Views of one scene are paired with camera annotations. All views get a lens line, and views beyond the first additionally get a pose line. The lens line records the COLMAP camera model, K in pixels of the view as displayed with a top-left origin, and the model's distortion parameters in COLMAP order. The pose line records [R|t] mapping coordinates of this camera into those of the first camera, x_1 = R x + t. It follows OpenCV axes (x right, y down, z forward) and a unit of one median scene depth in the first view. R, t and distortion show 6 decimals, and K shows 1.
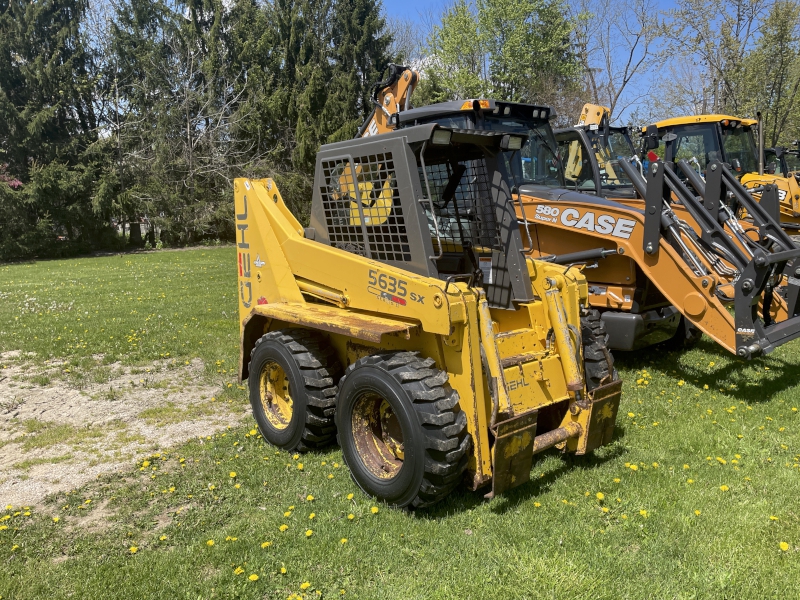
lens RADIAL K [[605.9, 0, 398.0], [0, 605.9, 296.0], [0, 0, 1]] dist [0.039102, -0.033986]
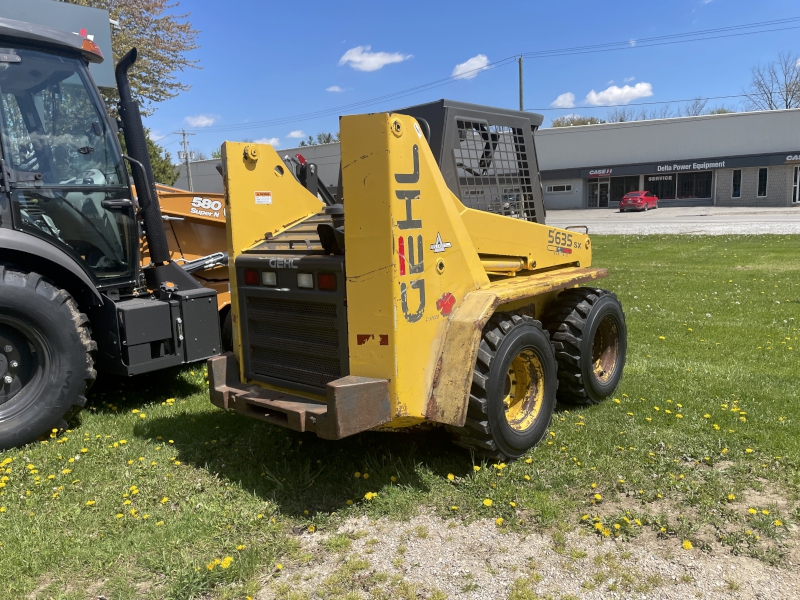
lens RADIAL K [[605.9, 0, 397.1], [0, 605.9, 296.7], [0, 0, 1]] dist [0.039102, -0.033986]
pose [[-0.139281, -0.105476, 0.984620, -0.993752], [0.180289, 0.974992, 0.129948, -0.105596], [-0.973703, 0.195616, -0.116781, 1.243512]]
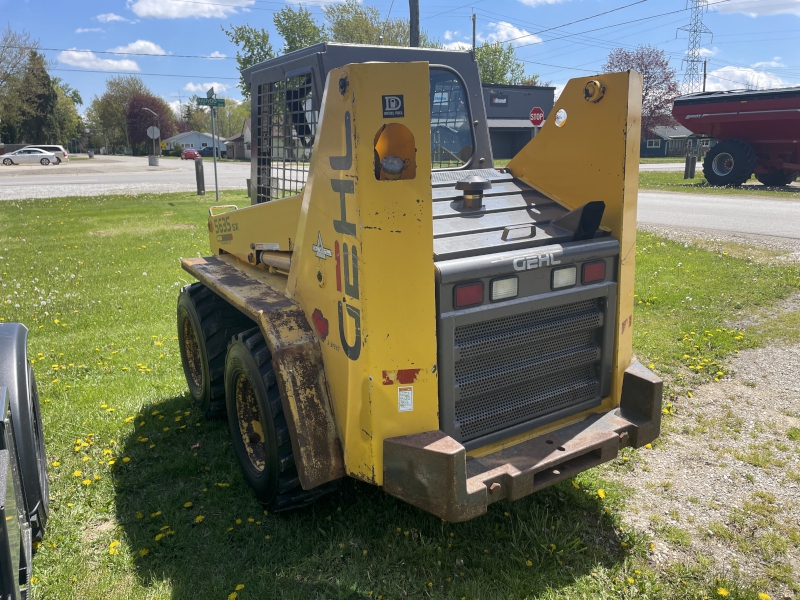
lens RADIAL K [[605.9, 0, 408.4], [0, 605.9, 305.2], [0, 0, 1]] dist [0.039102, -0.033986]
pose [[-0.986026, 0.008453, 0.166379, -0.174672], [0.071320, 0.923982, 0.375728, -0.250663], [-0.150555, 0.382343, -0.911672, 1.821985]]
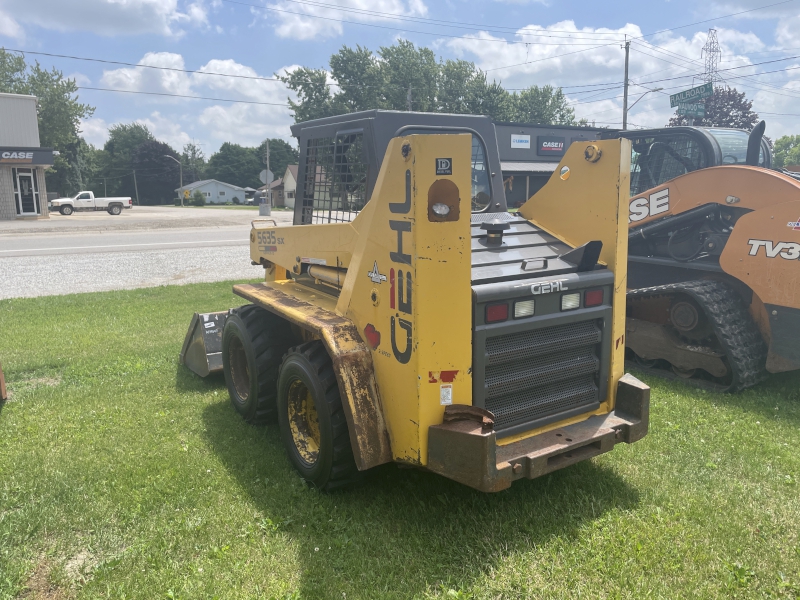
lens RADIAL K [[605.9, 0, 406.8], [0, 605.9, 303.7], [0, 0, 1]] dist [0.039102, -0.033986]
pose [[-0.988938, 0.003787, 0.148283, -0.140335], [0.051536, 0.946170, 0.319540, -0.283773], [-0.139091, 0.323647, -0.935899, 1.962231]]
